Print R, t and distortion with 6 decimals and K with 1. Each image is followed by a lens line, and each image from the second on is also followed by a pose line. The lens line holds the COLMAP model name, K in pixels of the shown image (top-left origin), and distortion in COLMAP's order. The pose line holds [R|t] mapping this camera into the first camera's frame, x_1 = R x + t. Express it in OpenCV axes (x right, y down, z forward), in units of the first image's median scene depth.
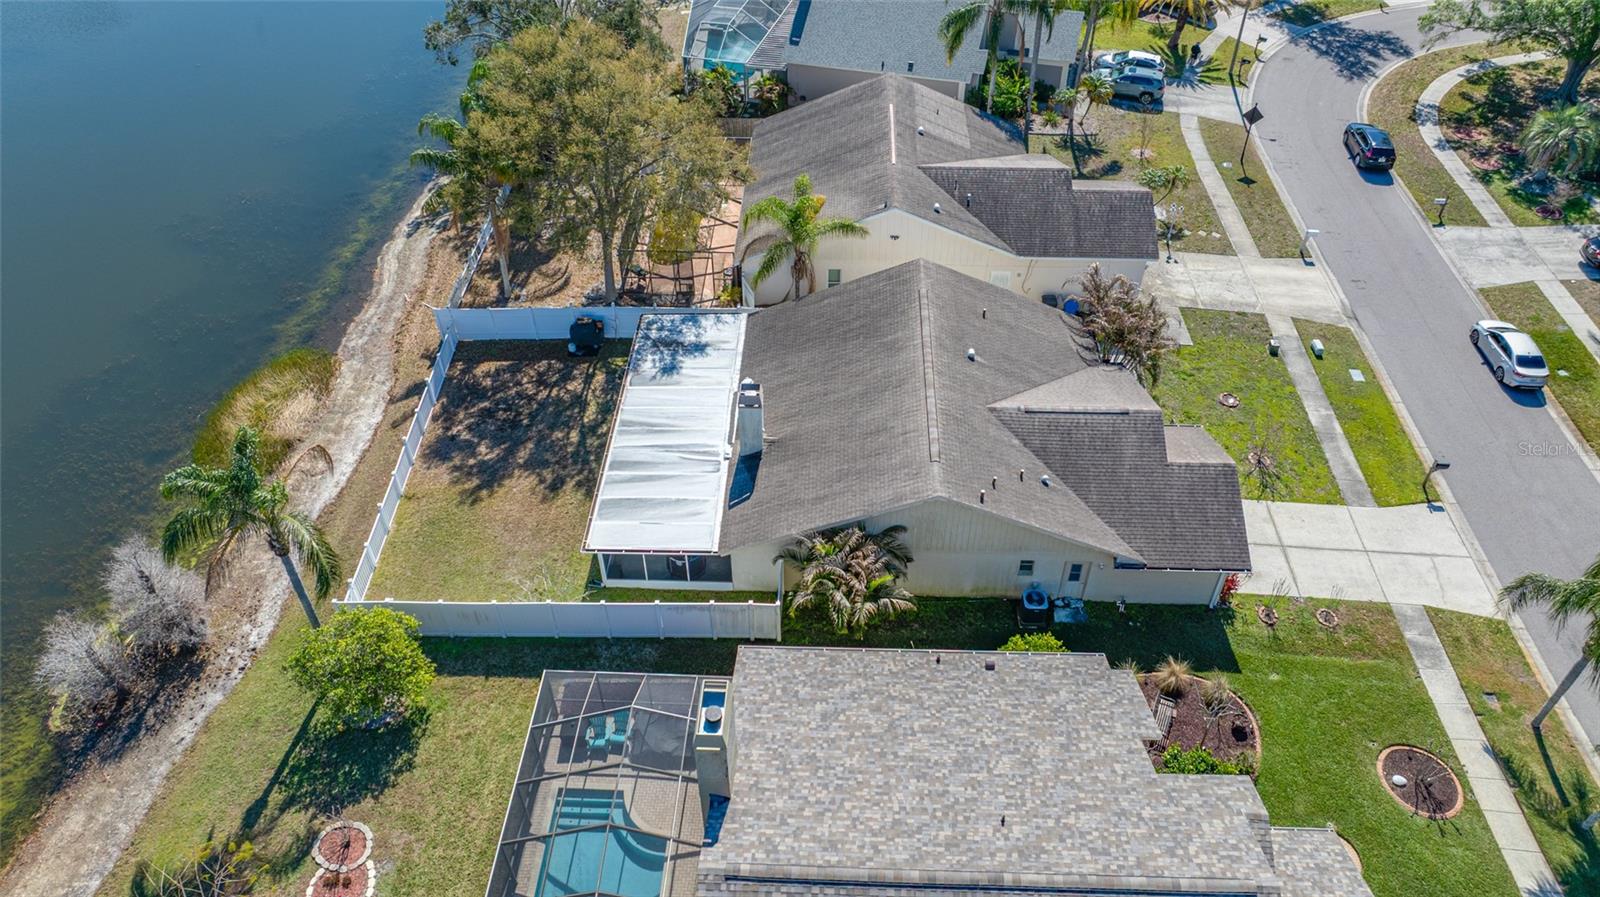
lens RADIAL K [[1121.9, 0, 805.7], [0, 1121.9, 448.4], [0, 0, 1]] dist [-0.026664, 0.017779]
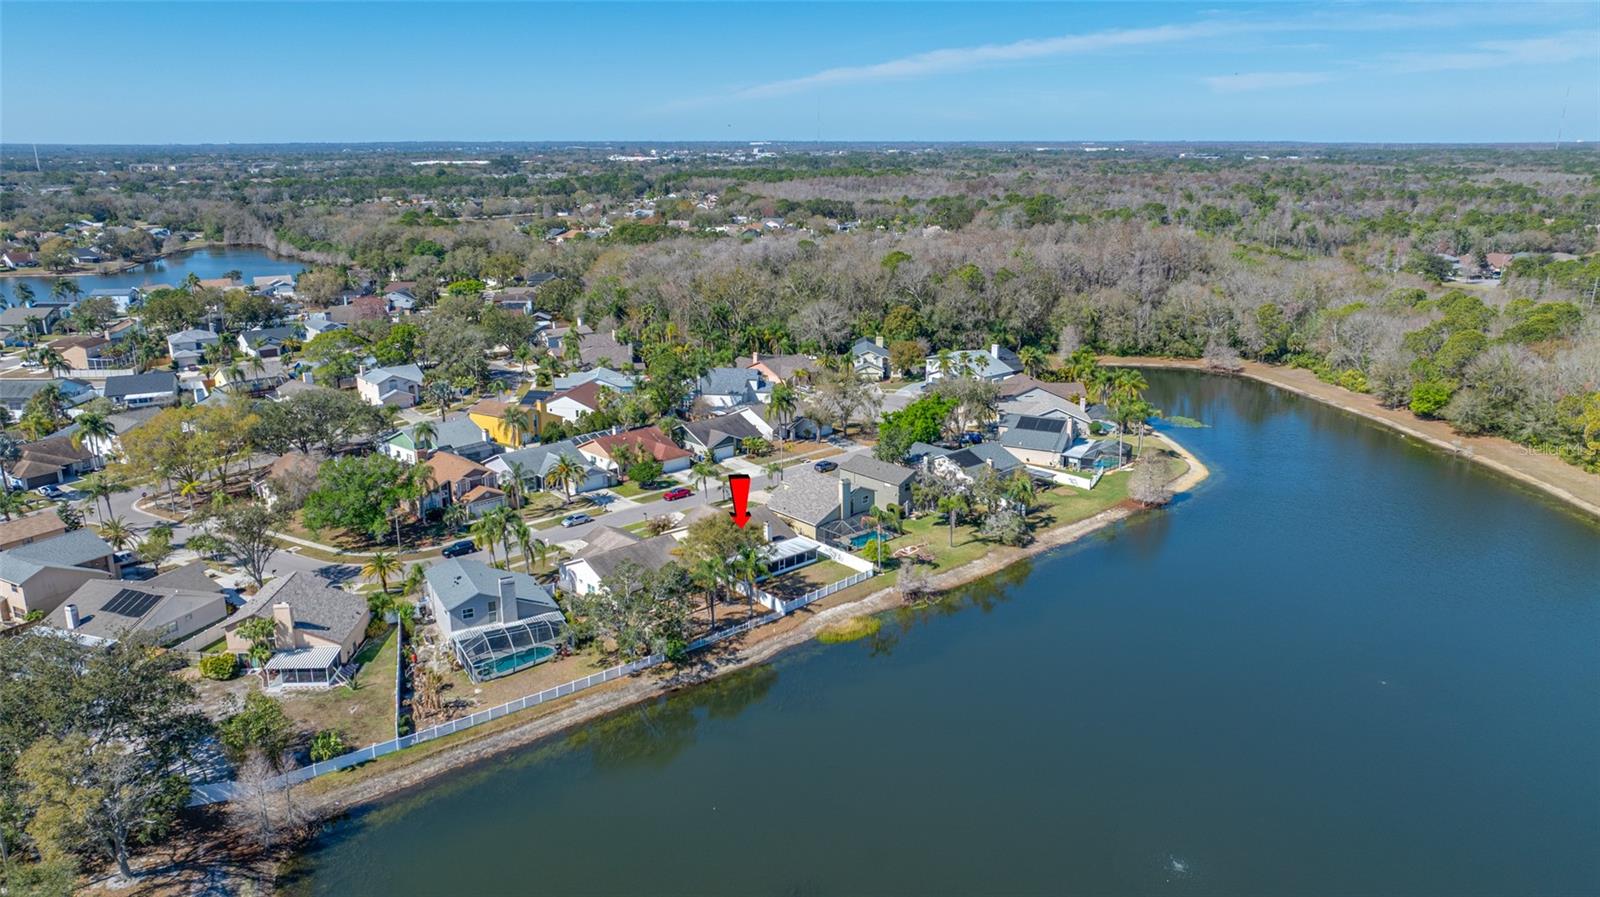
lens RADIAL K [[1121.9, 0, 805.7], [0, 1121.9, 448.4], [0, 0, 1]] dist [-0.026664, 0.017779]
pose [[-0.700800, -0.183766, 0.689281, -2.429880], [0.489165, 0.579504, 0.651838, -2.337900], [-0.519227, 0.793980, -0.316225, 1.706673]]
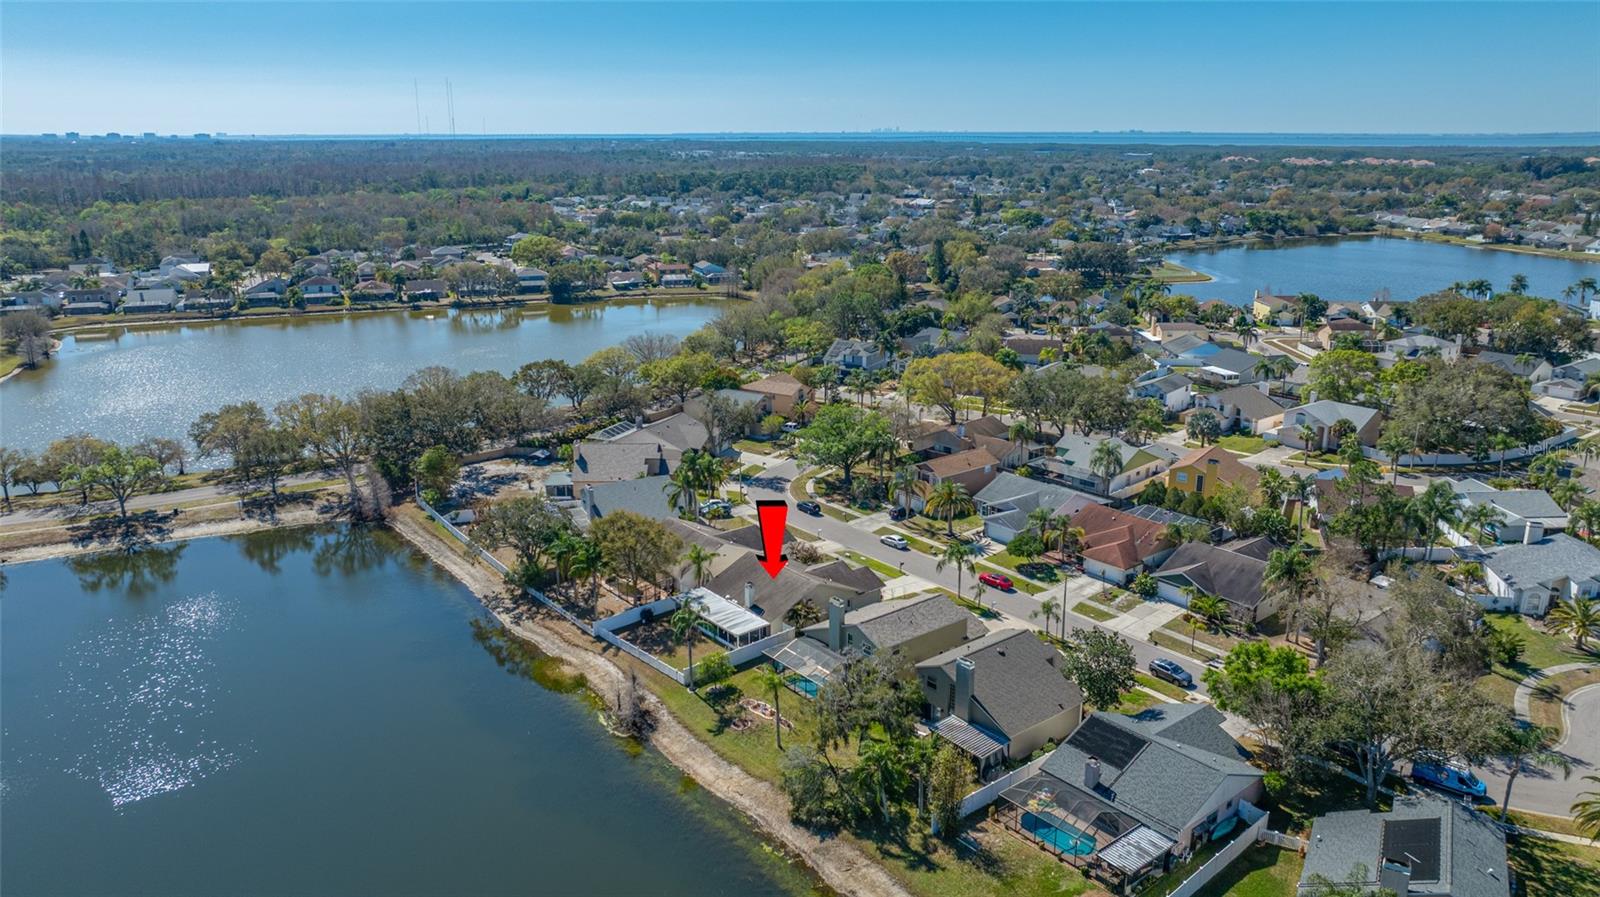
lens RADIAL K [[1129.6, 0, 804.9], [0, 1129.6, 448.7], [0, 0, 1]] dist [-0.017472, 0.005907]
pose [[0.750721, -0.176247, 0.636675, -1.715390], [0.448237, 0.843861, -0.294928, 0.579060], [-0.485284, 0.506790, 0.712505, -1.431811]]
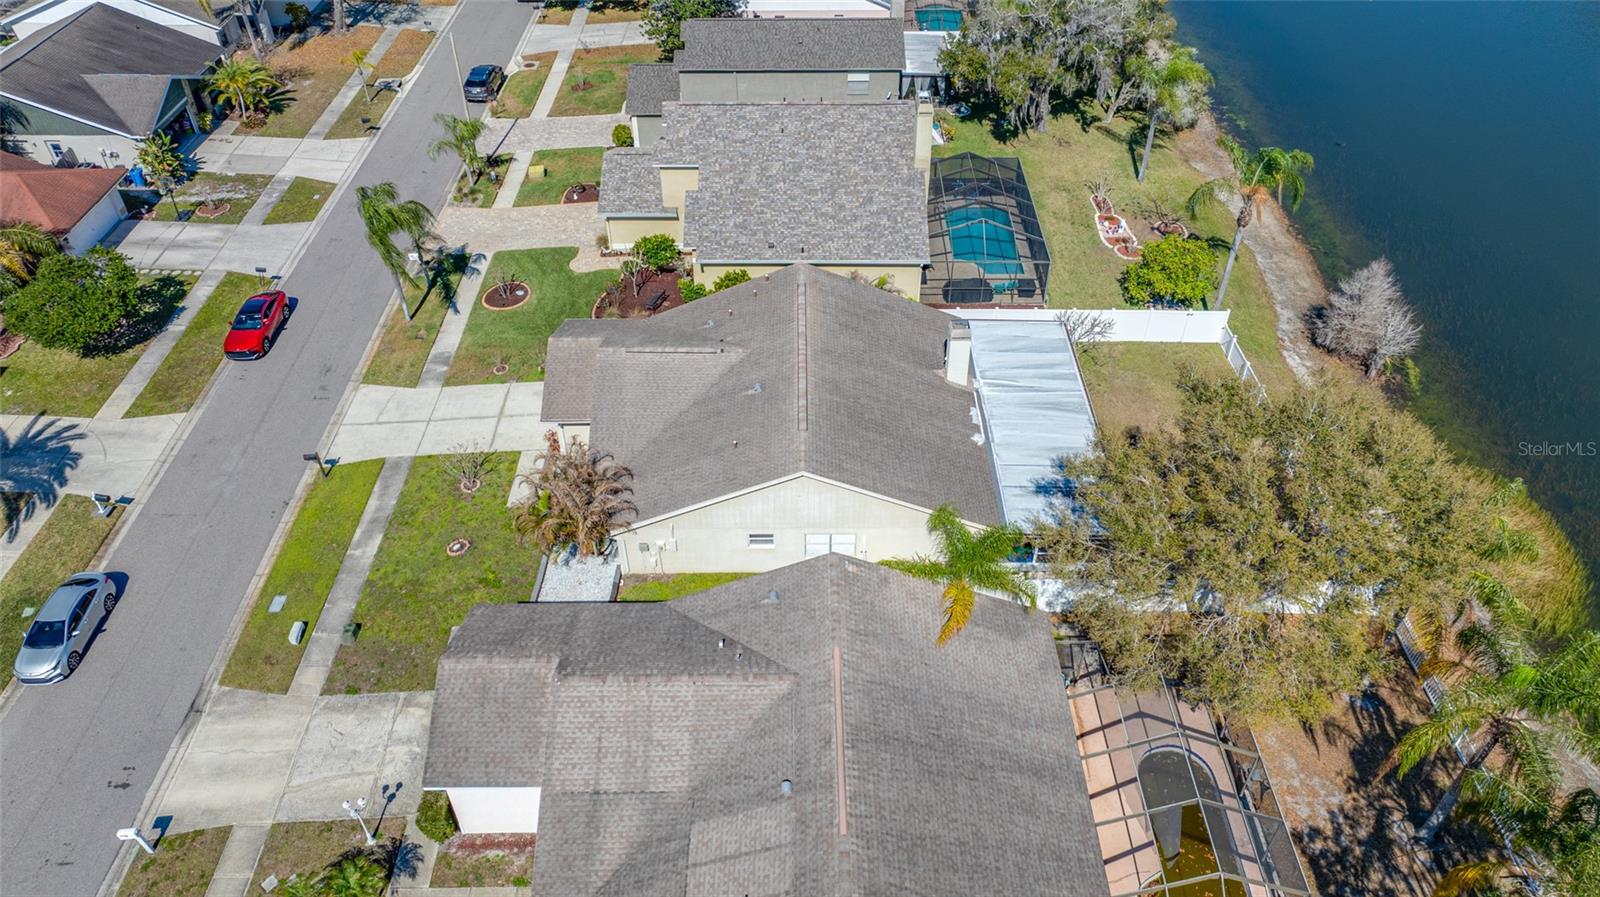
lens RADIAL K [[1121.9, 0, 805.7], [0, 1121.9, 448.4], [0, 0, 1]] dist [-0.026664, 0.017779]
pose [[-0.999036, 0.034069, -0.027696, 0.124025], [-0.023802, 0.109800, 0.993669, -1.011668], [0.036894, 0.993370, -0.108883, 1.079287]]
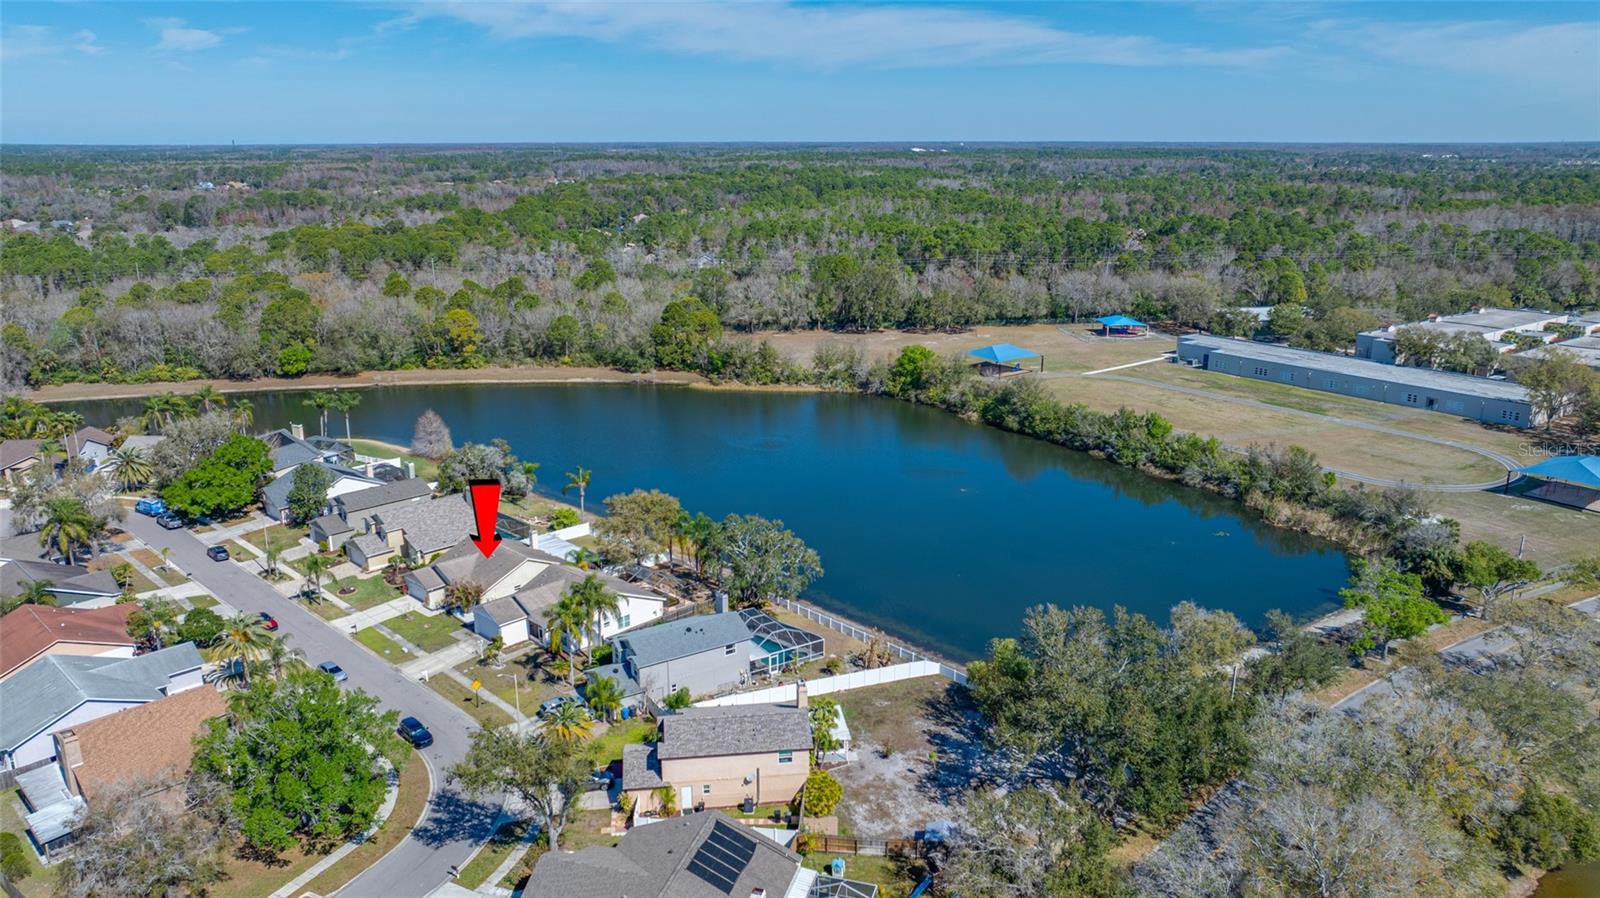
lens RADIAL K [[1128.8, 0, 804.3], [0, 1128.8, 442.8], [0, 0, 1]] dist [-0.020615, 0.001393]
pose [[-0.665275, 0.195768, -0.720475, 1.794625], [-0.506597, 0.590494, 0.628232, -2.729635], [0.548424, 0.782938, -0.293666, 2.099918]]
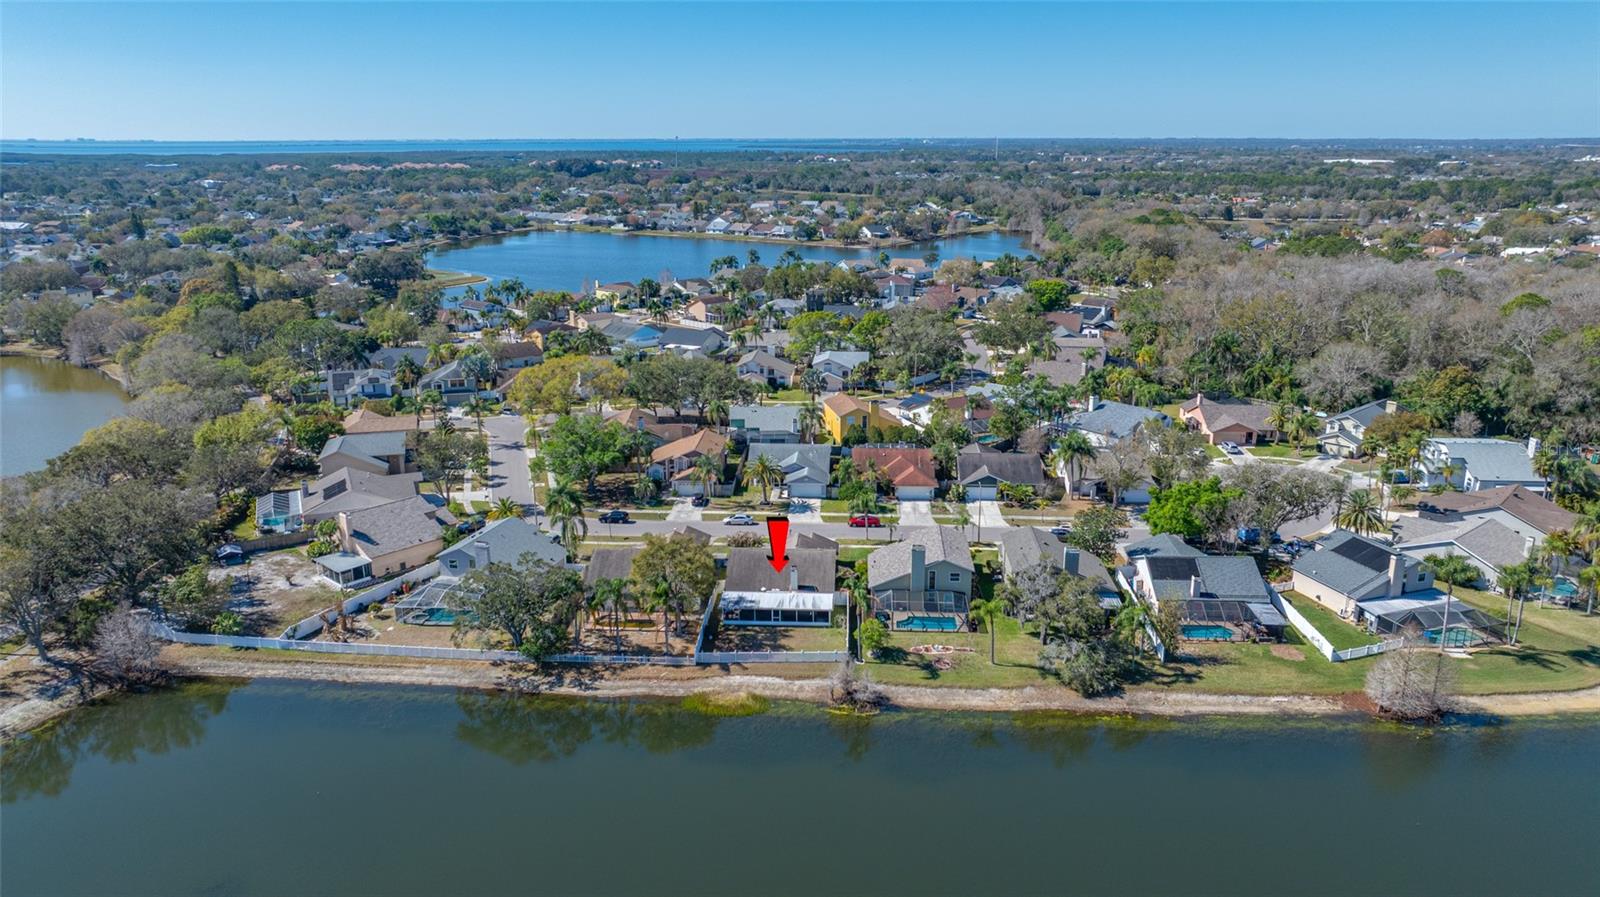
lens RADIAL K [[1121.9, 0, 805.7], [0, 1121.9, 448.4], [0, 0, 1]] dist [-0.026664, 0.017779]
pose [[0.013784, -0.263922, 0.964446, -2.876113], [0.680340, 0.709324, 0.184384, -0.808719], [-0.732767, 0.653609, 0.189334, 0.064787]]
